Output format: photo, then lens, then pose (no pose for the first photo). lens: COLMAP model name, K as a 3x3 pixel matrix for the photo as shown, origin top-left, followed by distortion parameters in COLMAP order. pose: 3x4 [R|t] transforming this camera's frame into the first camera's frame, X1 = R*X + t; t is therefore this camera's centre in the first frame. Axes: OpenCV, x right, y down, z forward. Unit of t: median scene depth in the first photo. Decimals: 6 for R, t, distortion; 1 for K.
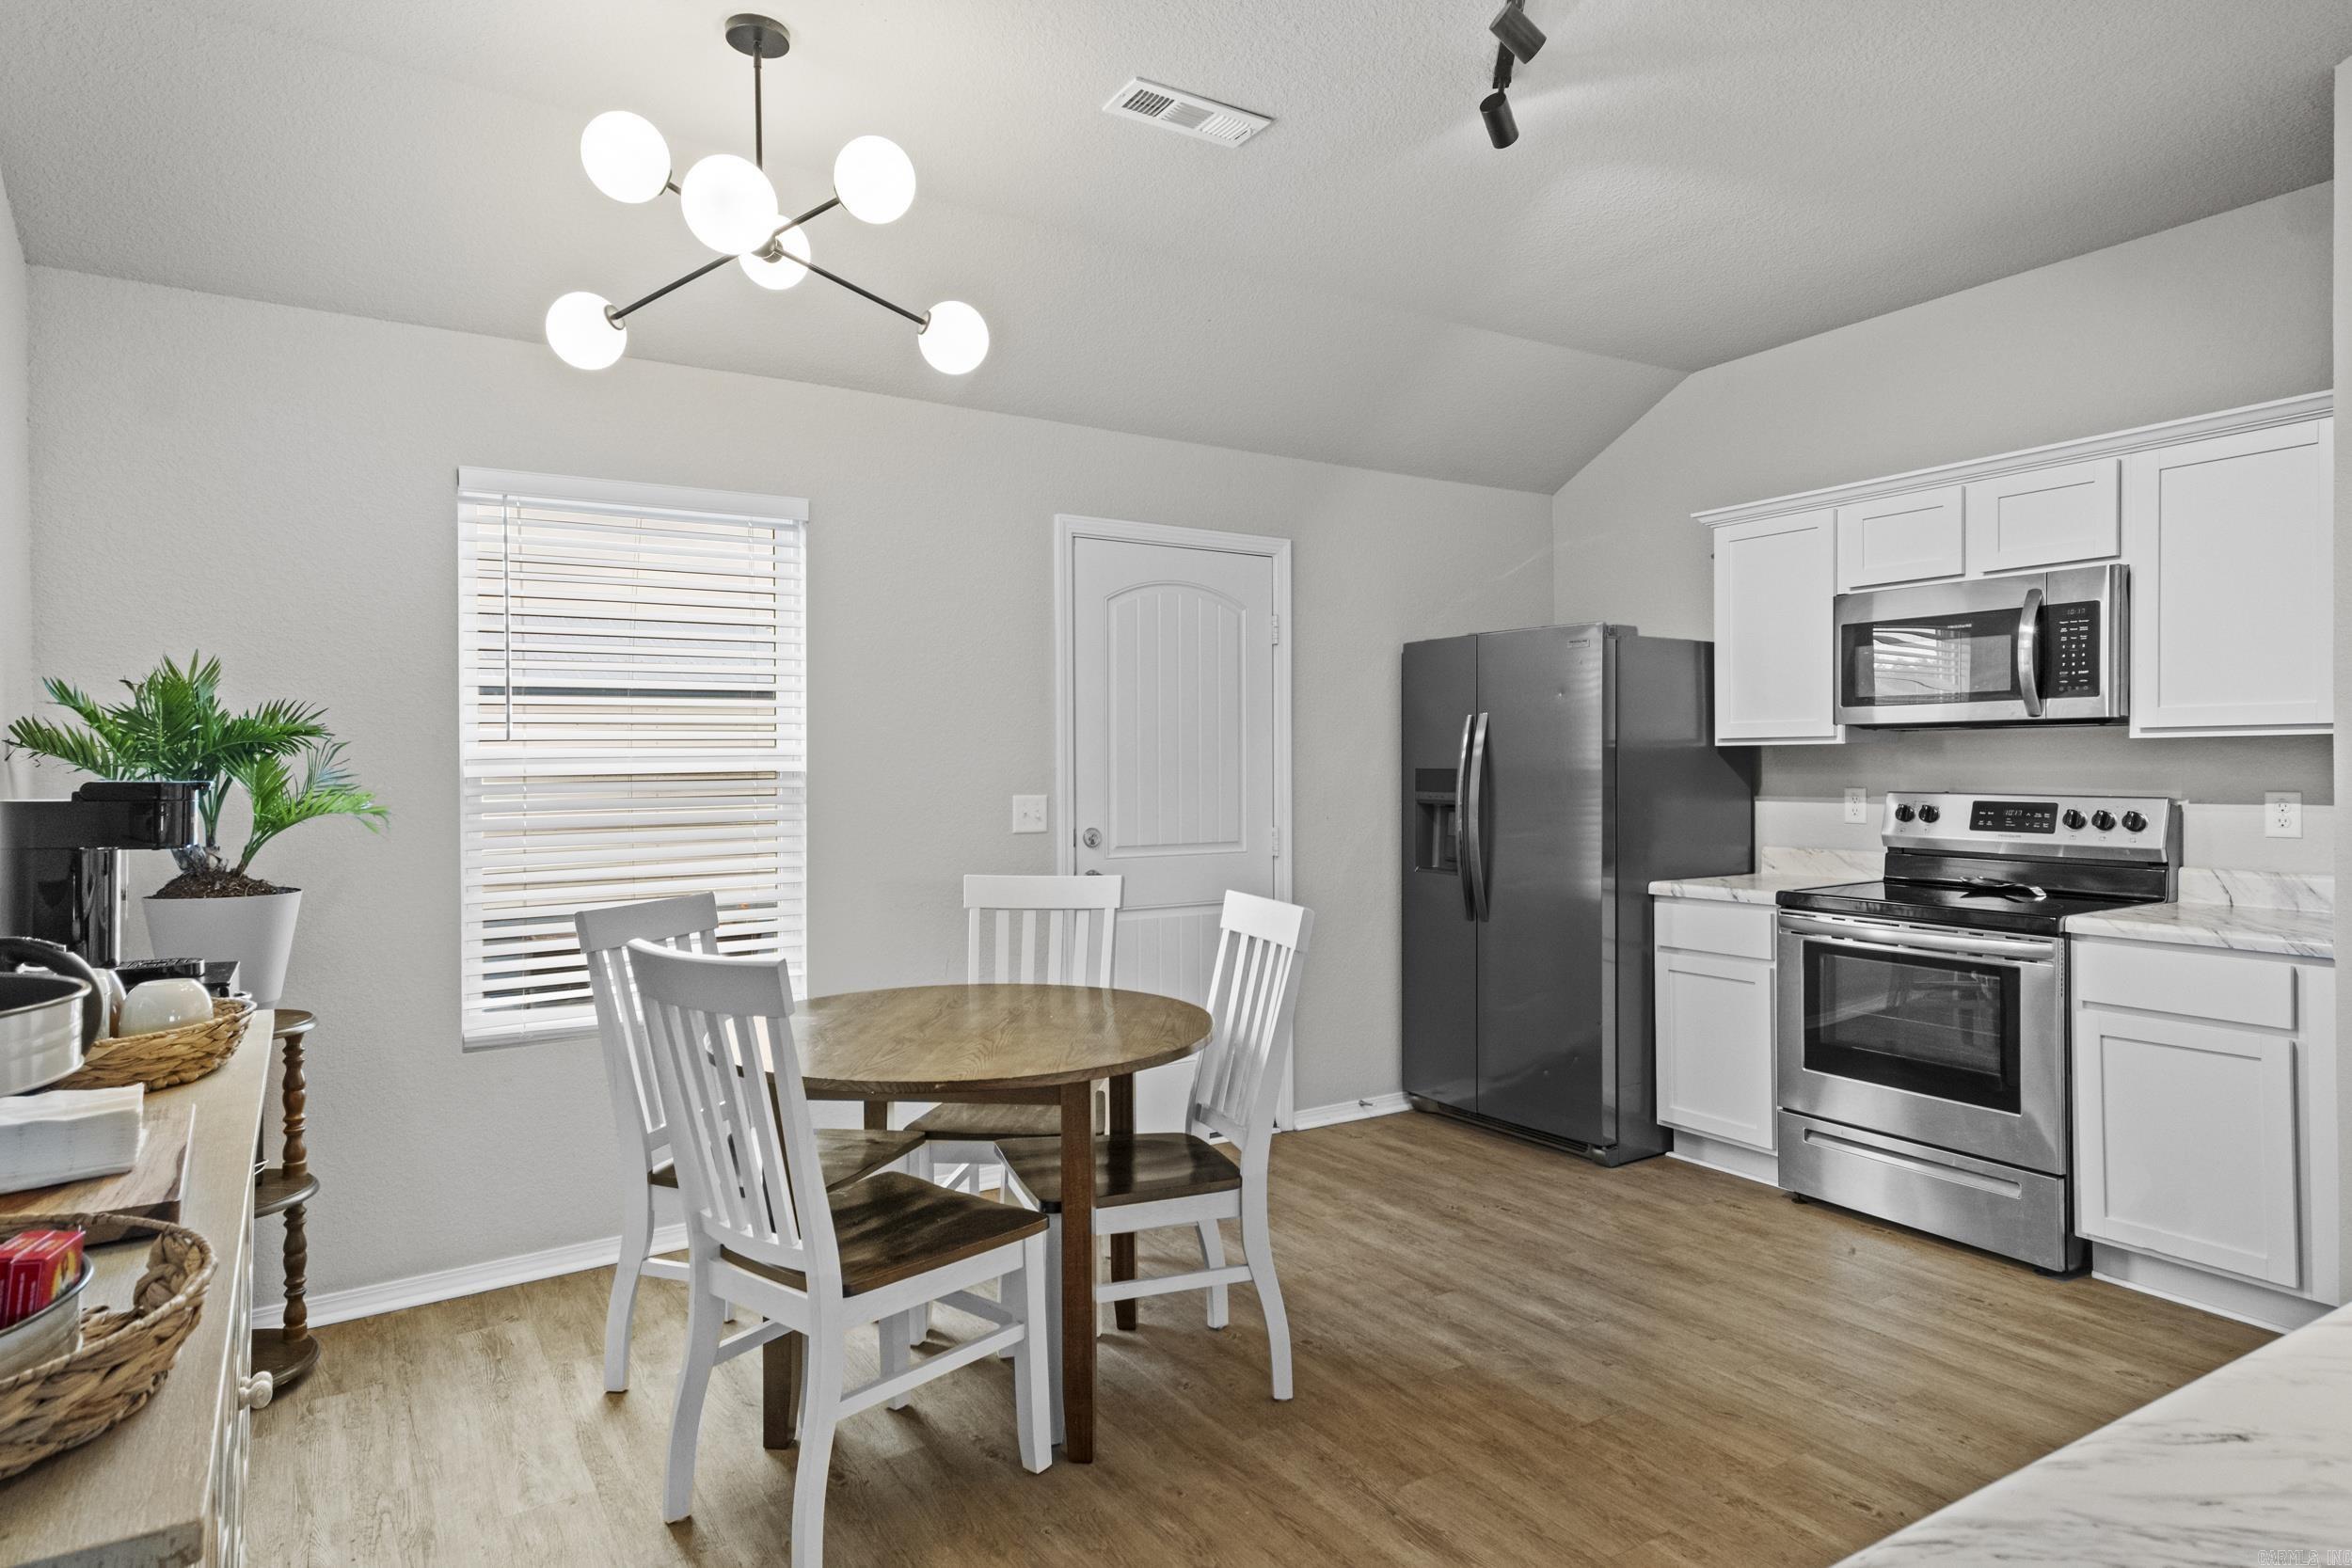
lens RADIAL K [[1330.2, 0, 1162.1], [0, 1330.2, 768.8], [0, 0, 1]] dist [0.027193, -0.000046]
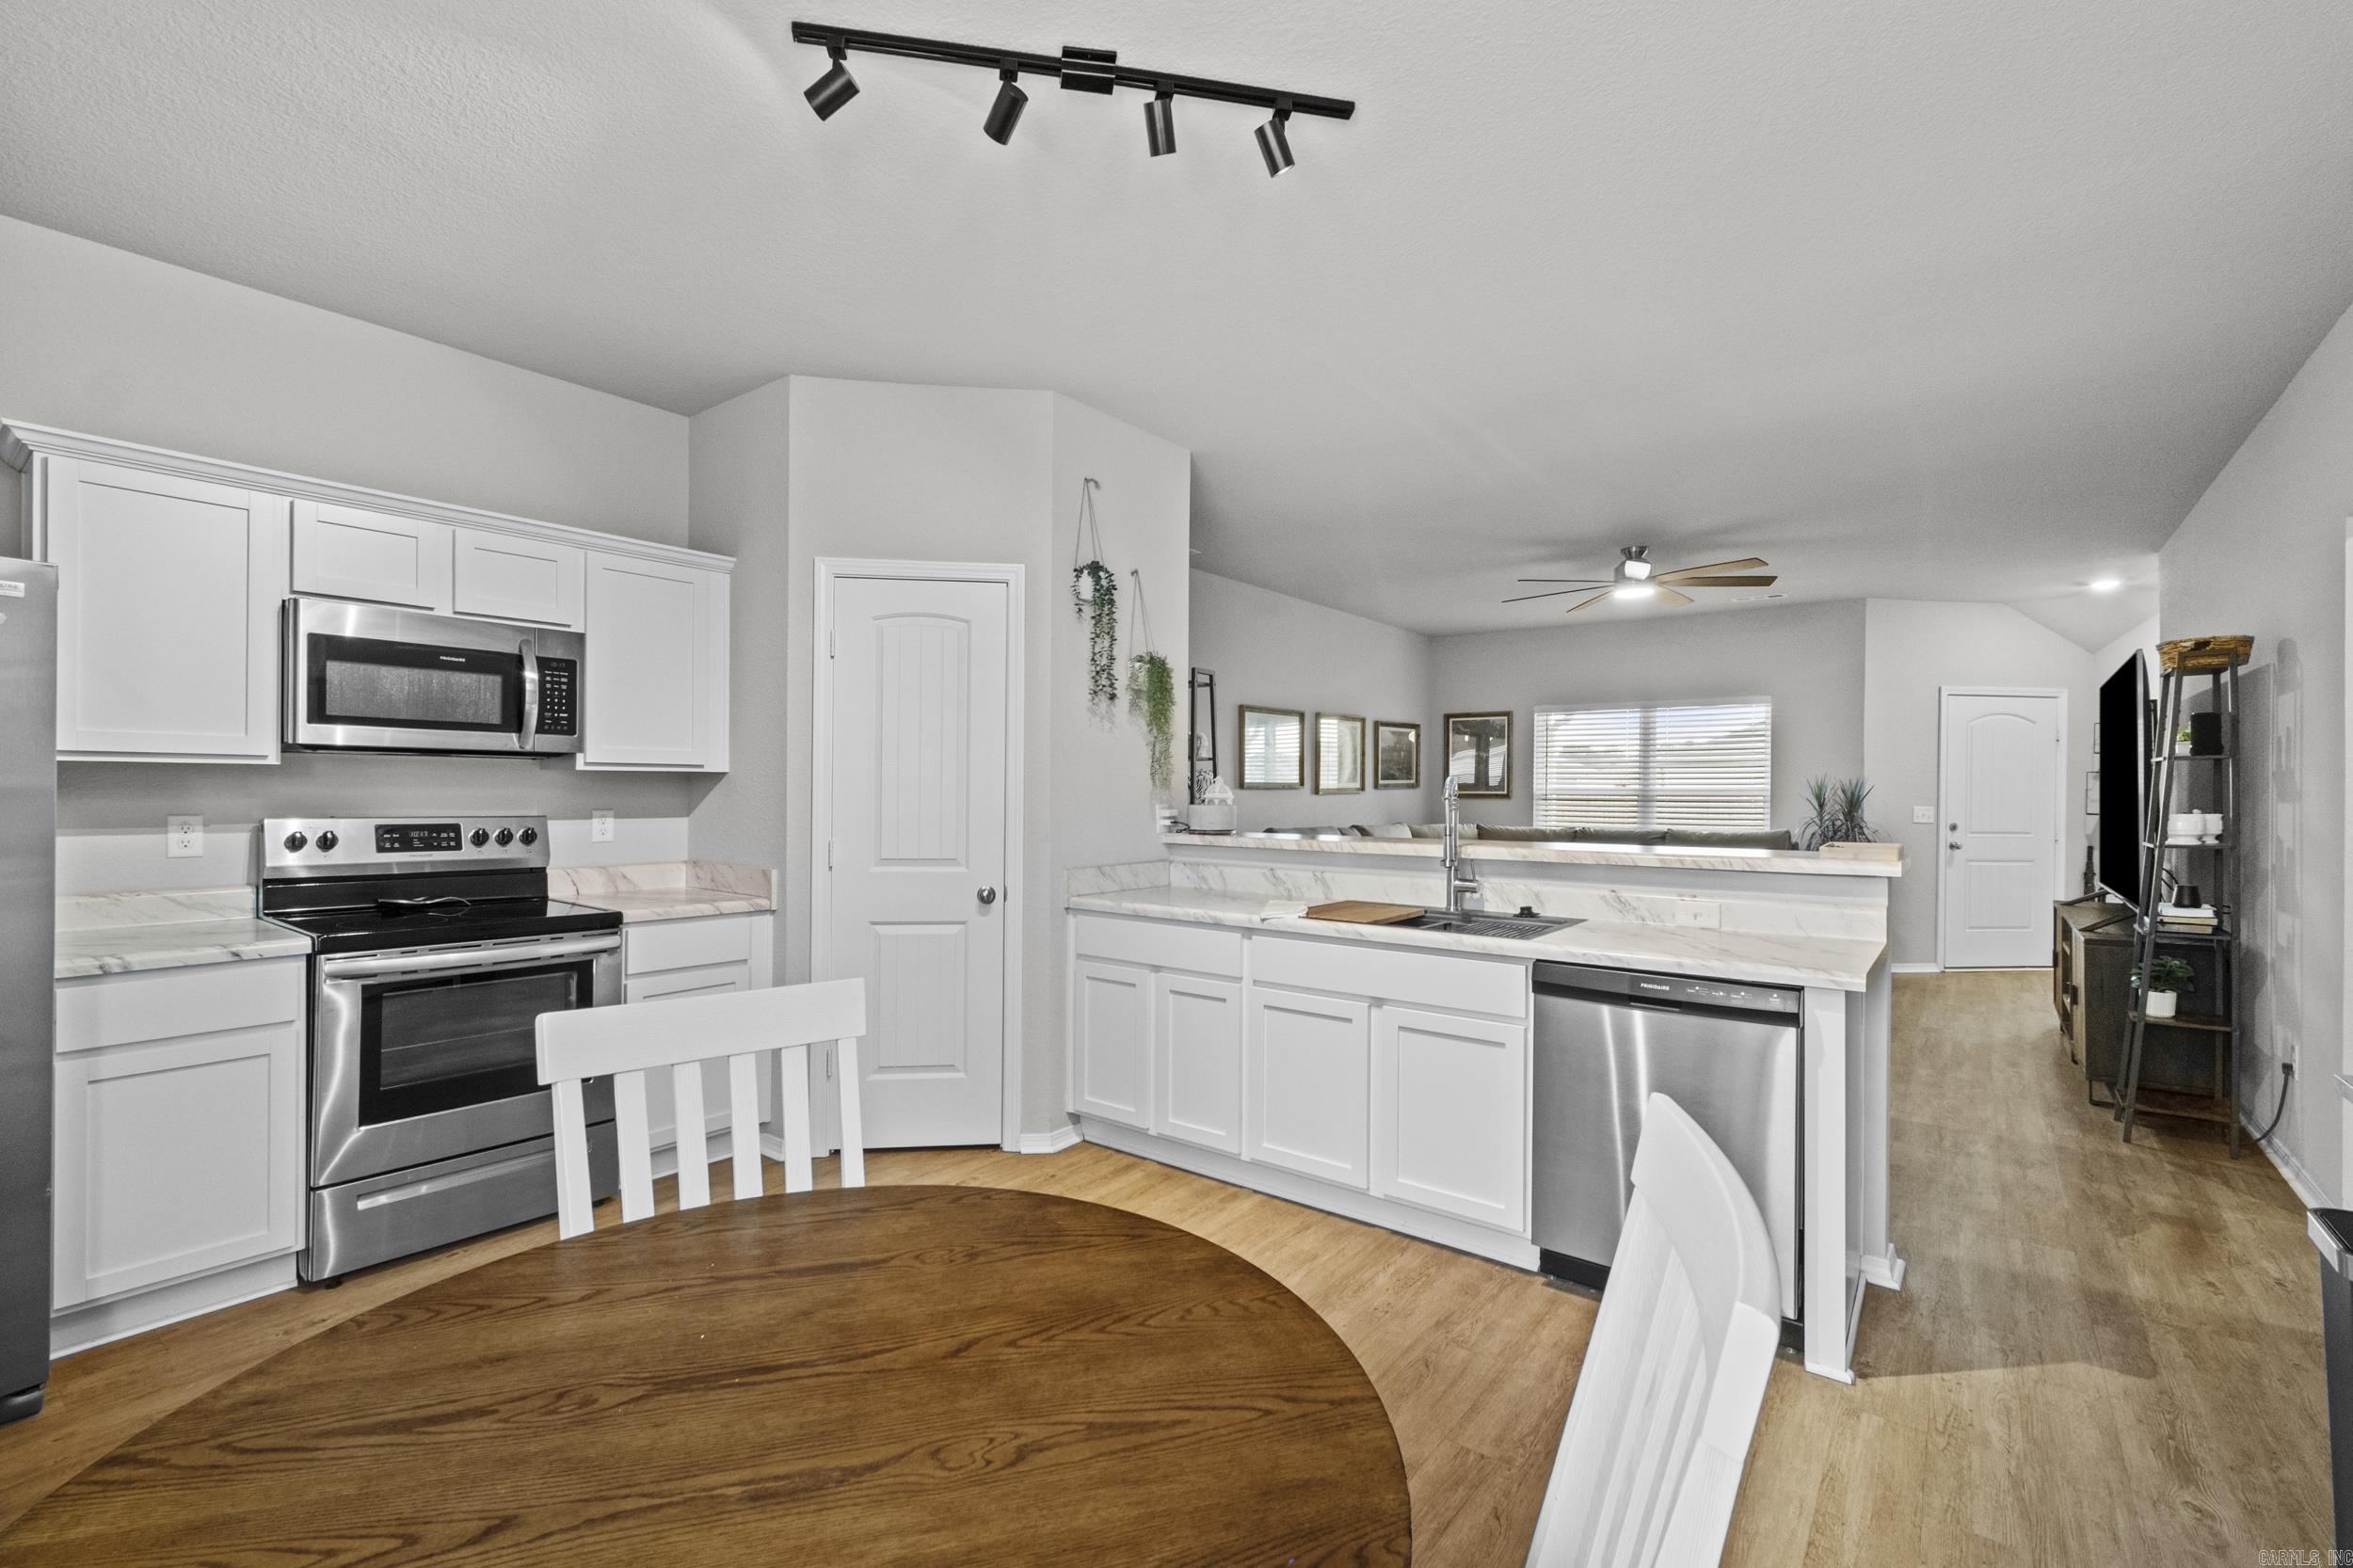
lens RADIAL K [[1021.4, 0, 1160.8], [0, 1021.4, 792.0], [0, 0, 1]] dist [0.005306, 0.000594]
pose [[-0.337815, 0.003187, 0.941207, -0.353430], [-0.001892, 0.999990, -0.004065, 0.000990], [-0.941211, -0.003154, -0.337806, 0.739033]]
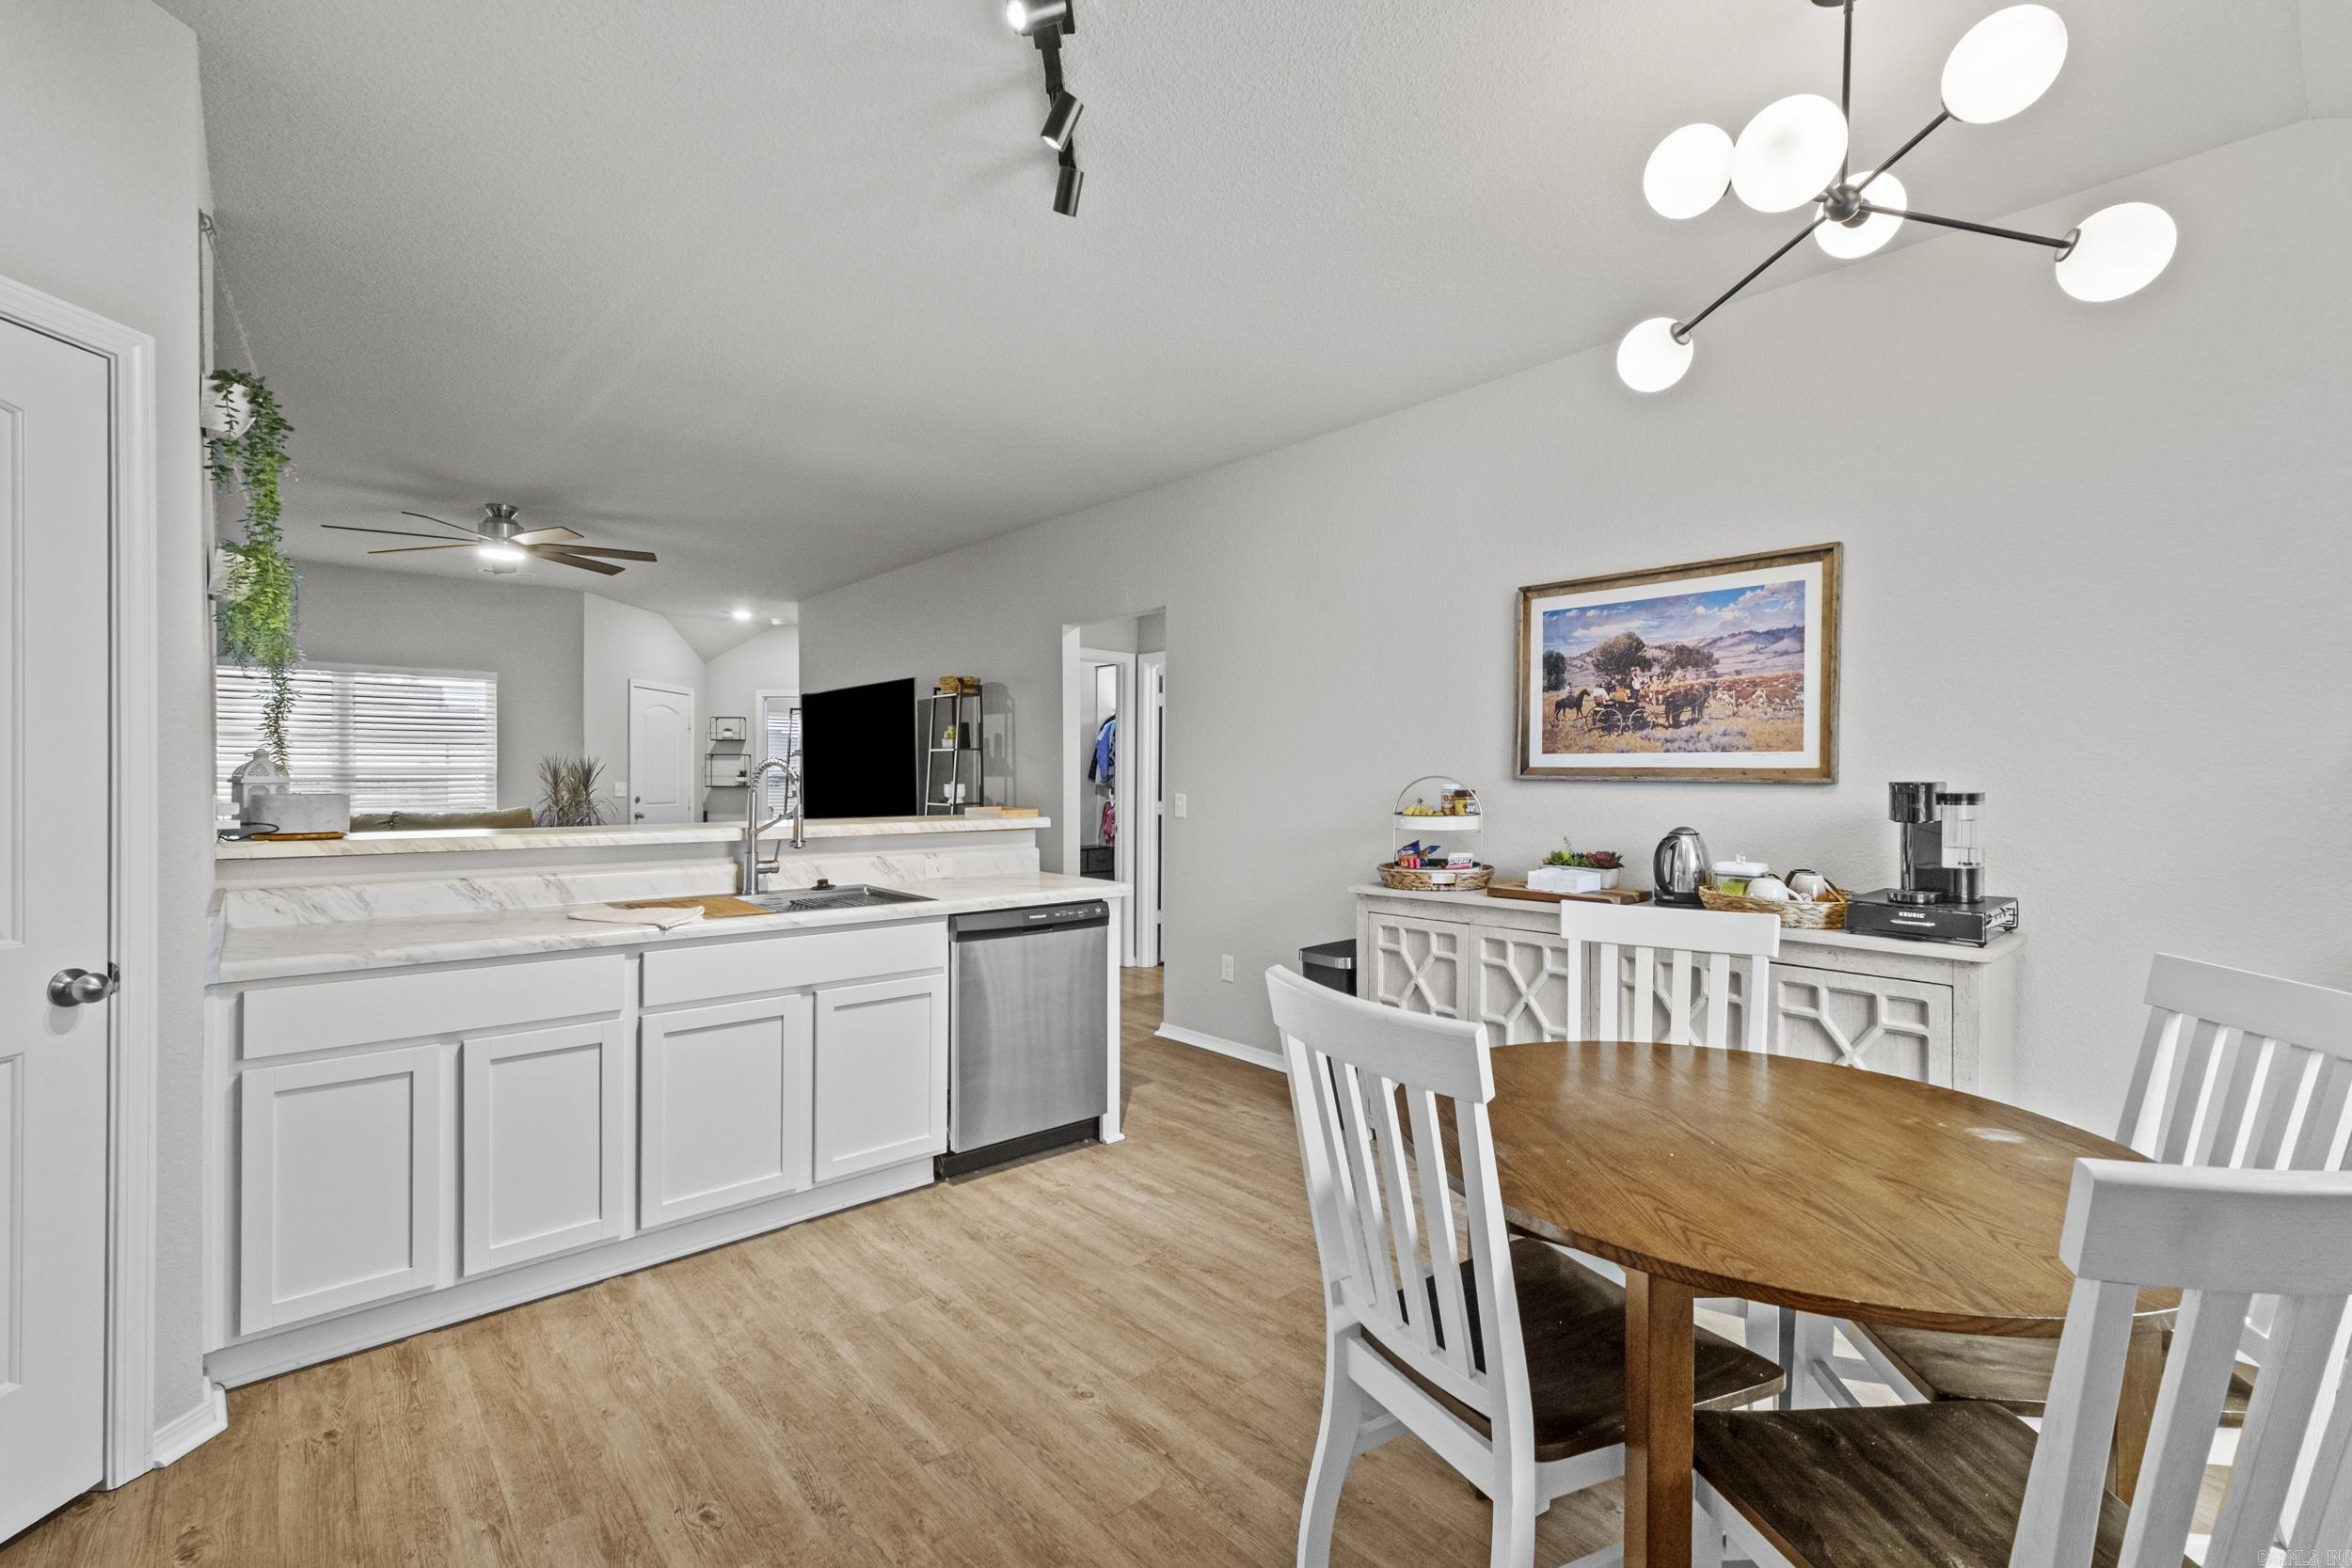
lens RADIAL K [[1020.1, 0, 1163.1], [0, 1020.1, 777.5], [0, 0, 1]] dist [0.007126, 0.000230]
pose [[-0.987530, 0.004816, -0.157356, 0.186707], [0.003852, 0.999972, 0.006429, -0.003362], [0.157383, 0.005742, -0.987521, 1.110078]]
